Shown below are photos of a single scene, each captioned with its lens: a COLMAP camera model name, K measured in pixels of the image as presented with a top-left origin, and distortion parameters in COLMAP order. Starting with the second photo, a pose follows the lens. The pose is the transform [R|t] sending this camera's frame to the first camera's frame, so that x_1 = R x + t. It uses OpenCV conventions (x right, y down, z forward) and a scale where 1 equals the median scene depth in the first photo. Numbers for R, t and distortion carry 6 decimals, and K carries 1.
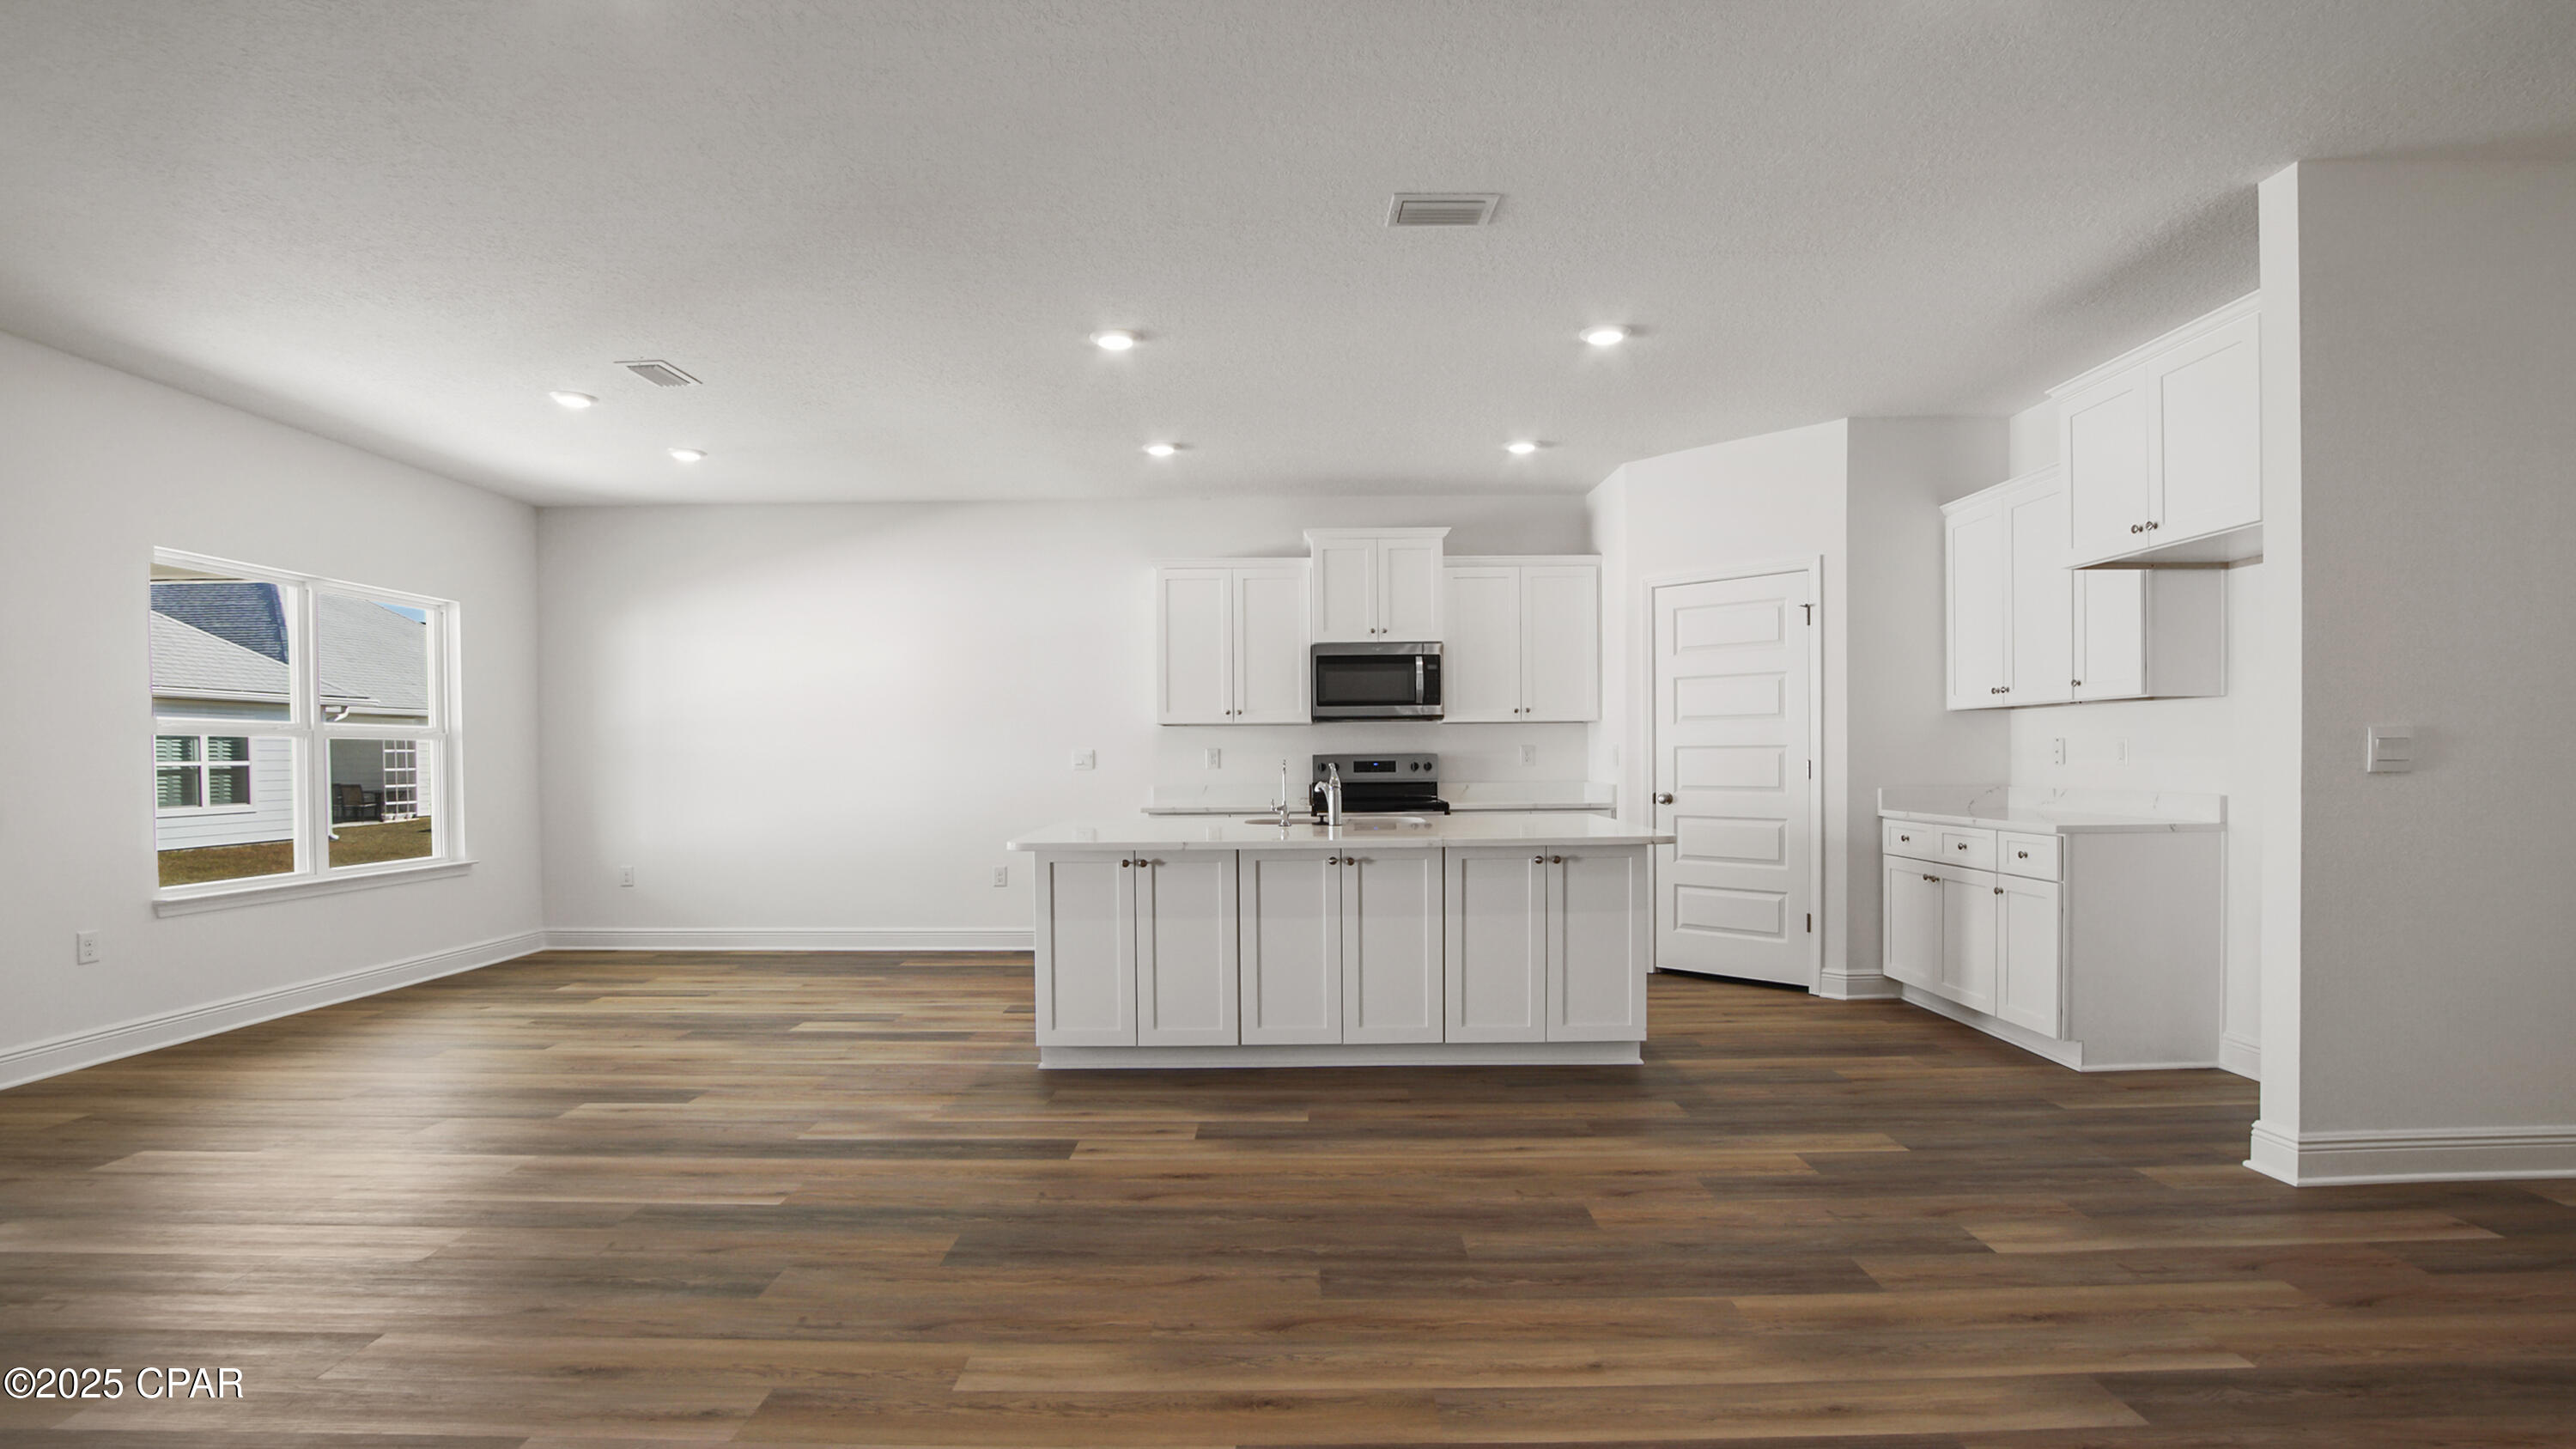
lens RADIAL K [[1181.5, 0, 1270.3], [0, 1181.5, 768.8], [0, 0, 1]] dist [-0.022050, 0.000342]
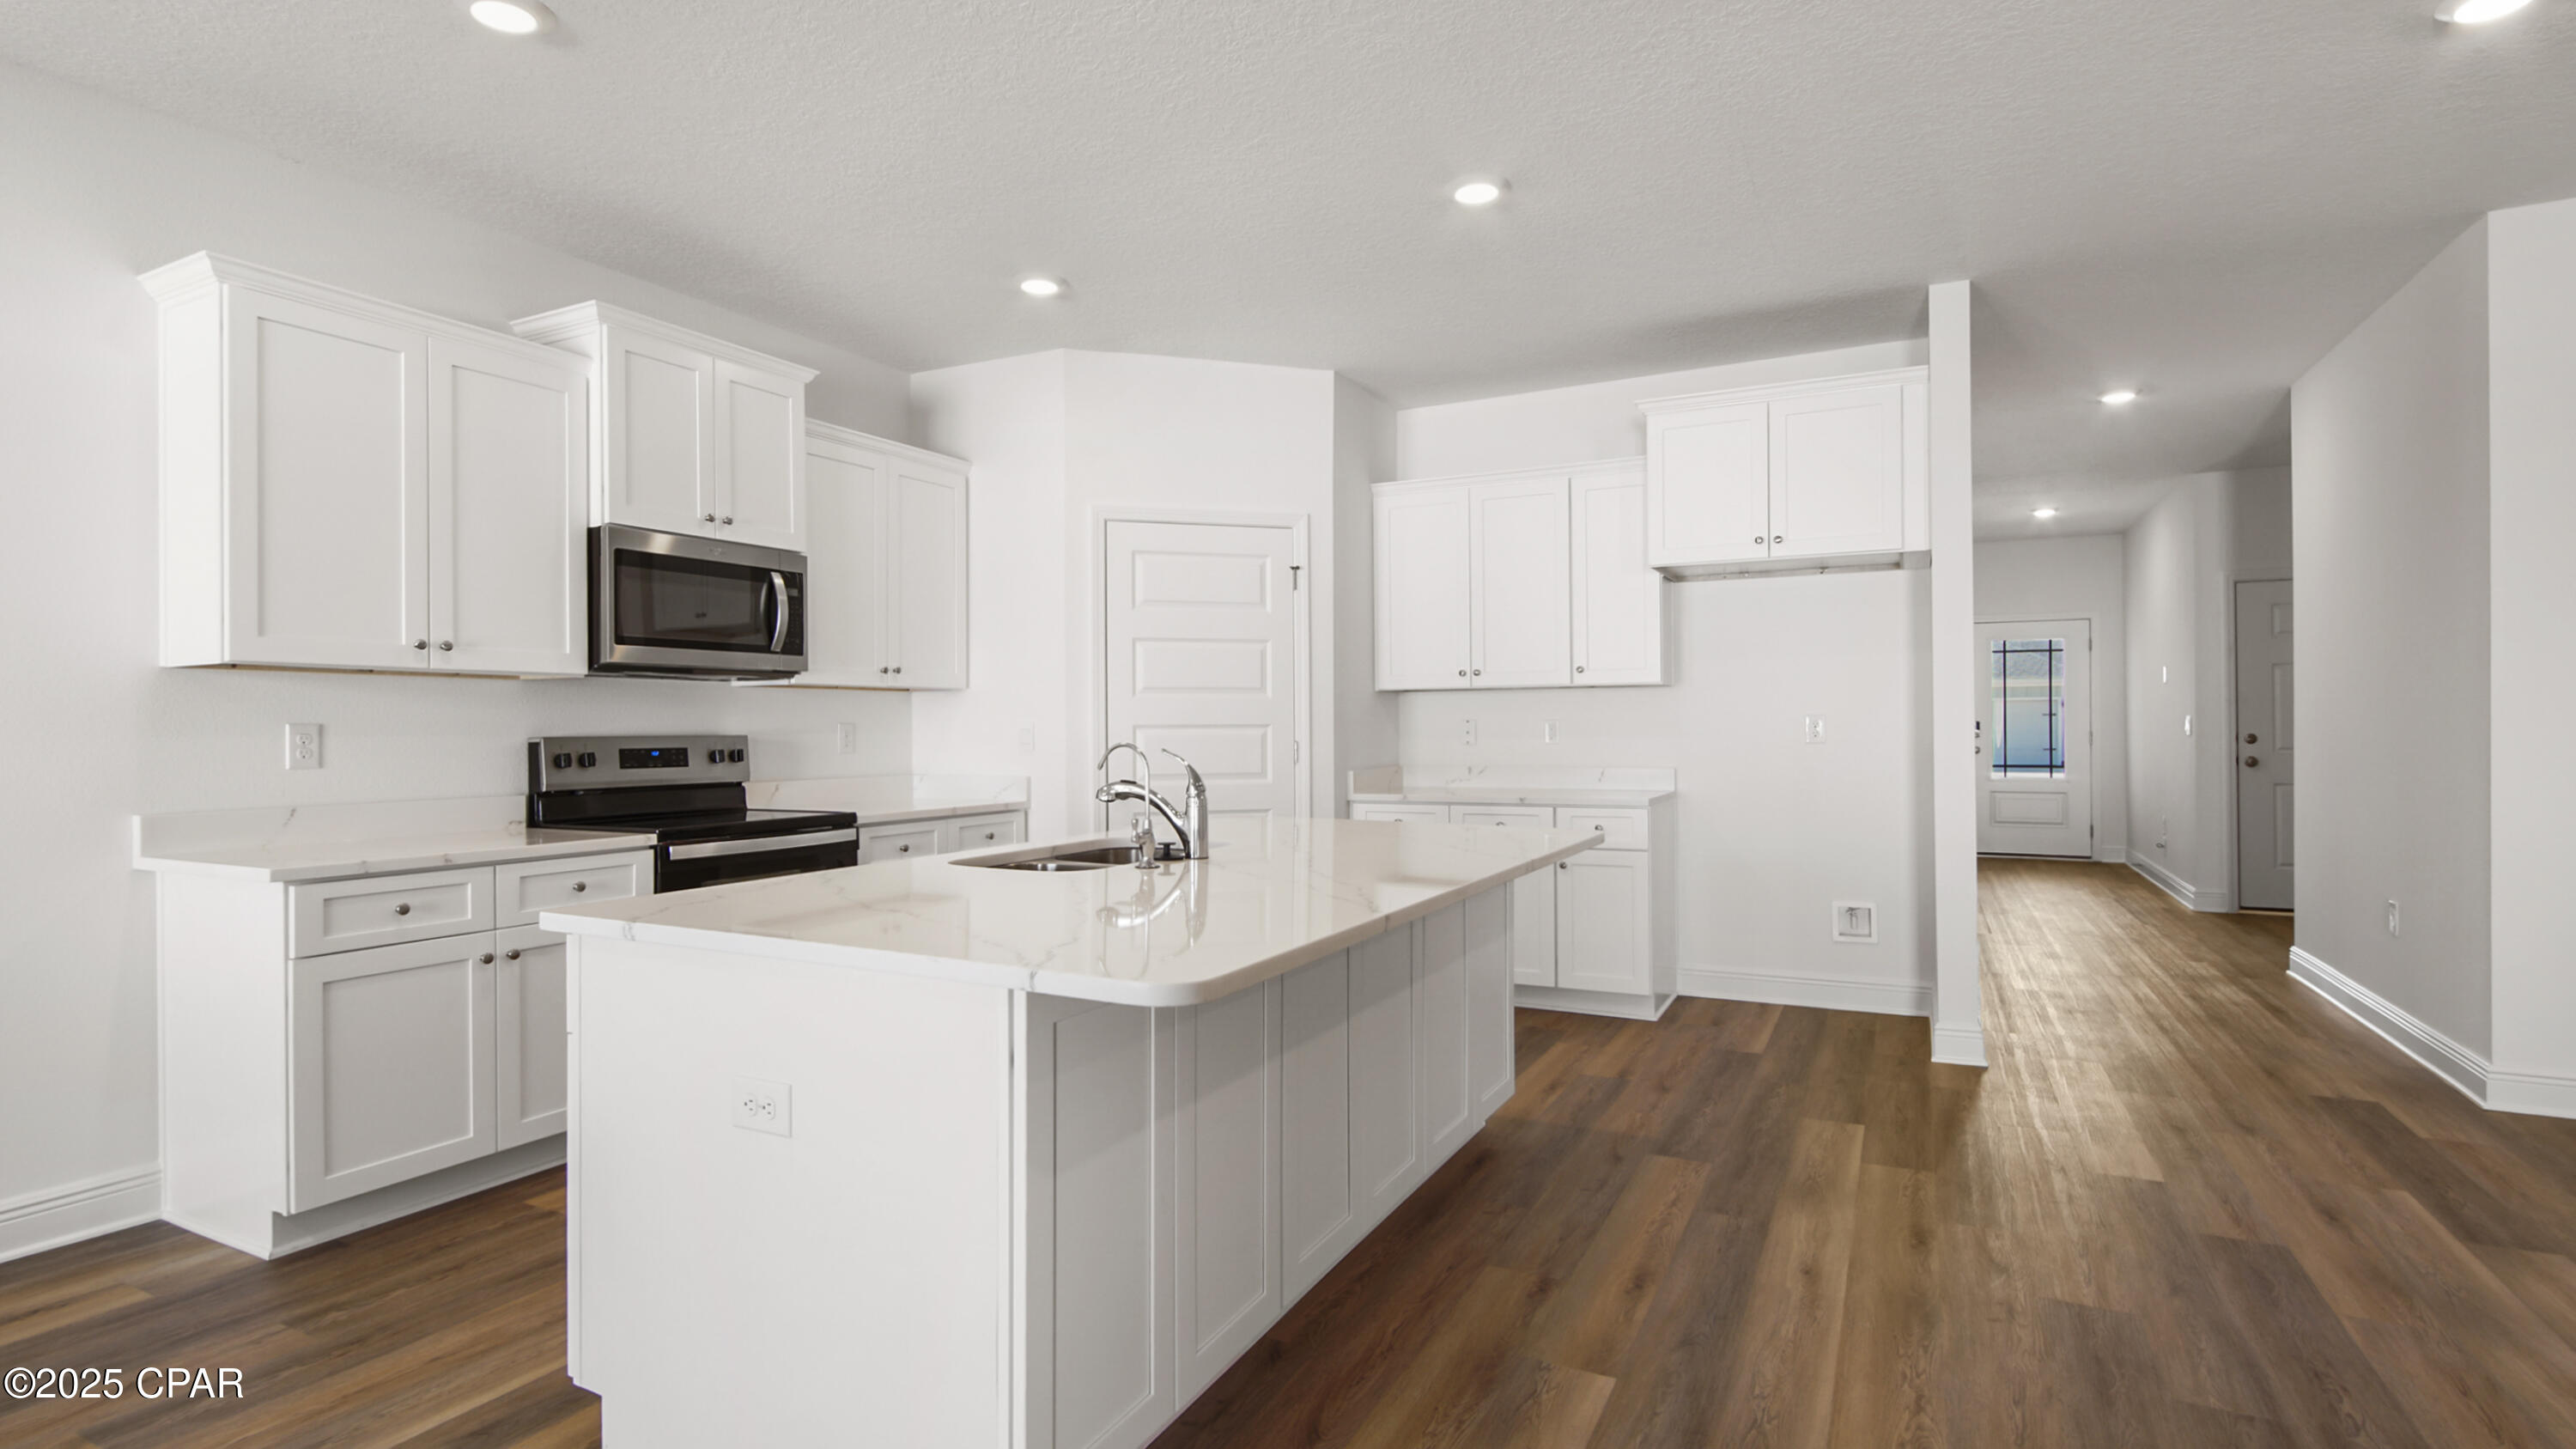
lens RADIAL K [[1243.2, 0, 1288.0], [0, 1243.2, 724.5], [0, 0, 1]] dist [-0.001781, 0.000064]
pose [[0.438614, 0.006918, 0.898649, -0.421735], [0.013469, 0.999807, -0.014271, -0.007088], [-0.898575, 0.018364, 0.438436, 0.640686]]
